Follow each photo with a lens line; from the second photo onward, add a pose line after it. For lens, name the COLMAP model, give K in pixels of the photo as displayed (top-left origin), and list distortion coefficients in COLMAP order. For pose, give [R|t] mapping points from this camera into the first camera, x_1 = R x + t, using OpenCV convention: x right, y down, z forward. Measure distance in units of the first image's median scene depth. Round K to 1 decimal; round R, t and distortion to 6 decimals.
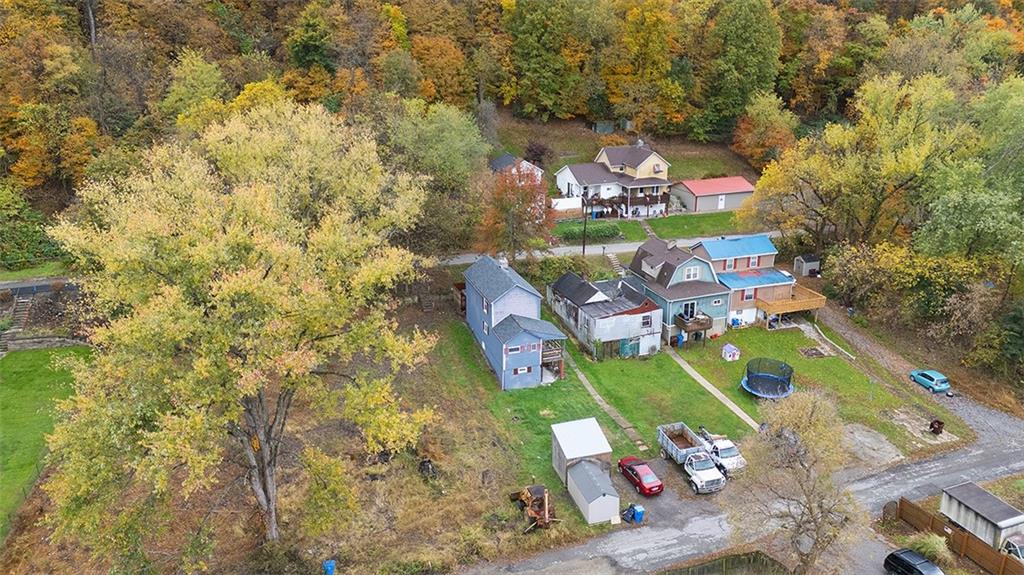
lens RADIAL K [[768.1, 0, 512.0], [0, 768.1, 287.5], [0, 0, 1]] dist [0.062113, -0.001490]
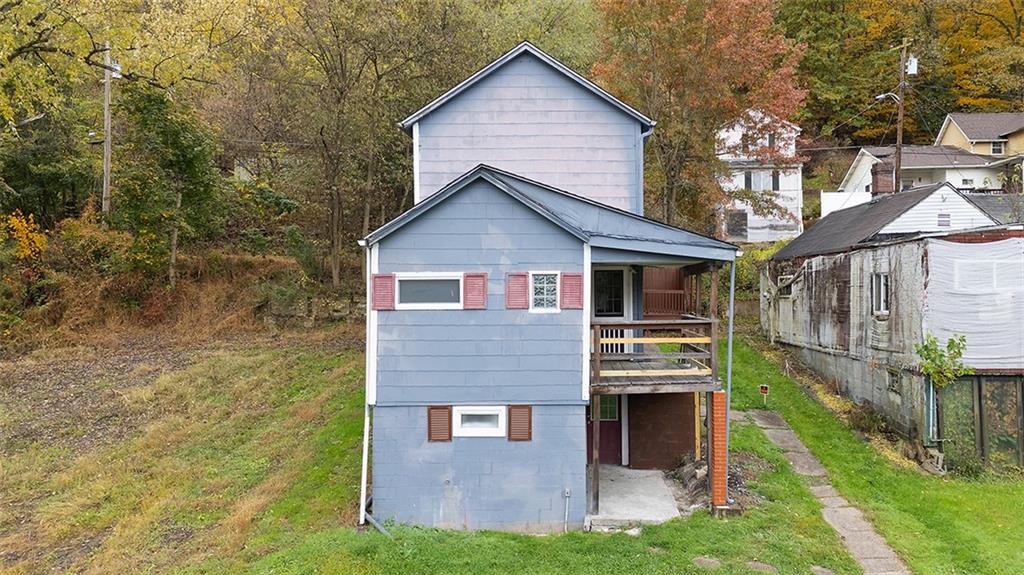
lens RADIAL K [[773.6, 0, 562.8], [0, 773.6, 286.1], [0, 0, 1]] dist [0.058671, -0.001875]
pose [[0.940900, -0.000009, -0.338684, 0.085831], [-0.108131, 0.947657, -0.300423, 0.119463], [0.320959, 0.319290, 0.891650, 0.766176]]
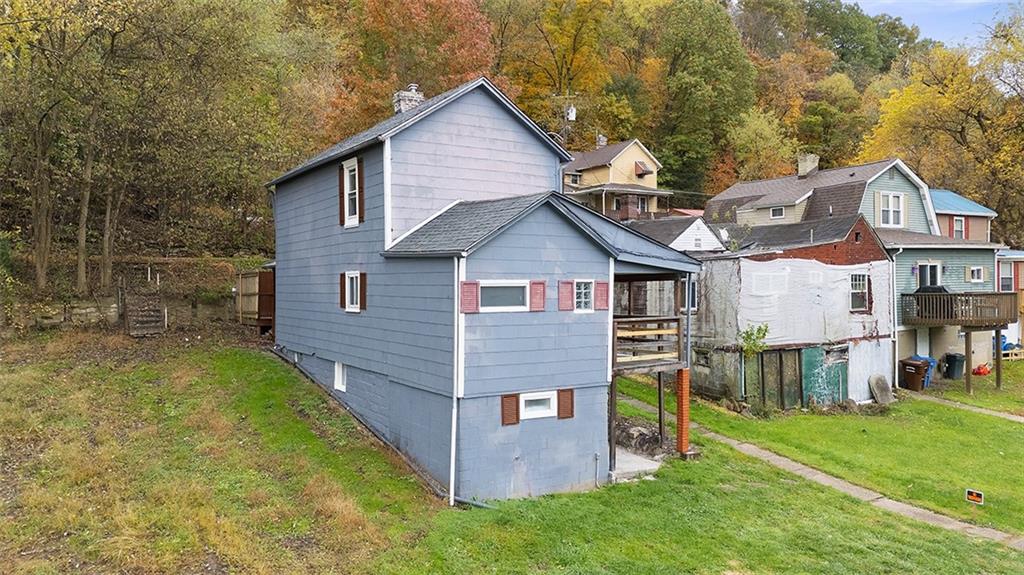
lens RADIAL K [[768.1, 0, 512.0], [0, 768.1, 287.5], [0, 0, 1]] dist [0.062113, -0.001490]
pose [[0.974727, 0.001782, 0.223390, -0.038229], [0.069133, 0.948476, -0.309216, 0.130833], [-0.212431, 0.316845, 0.924382, 0.727776]]
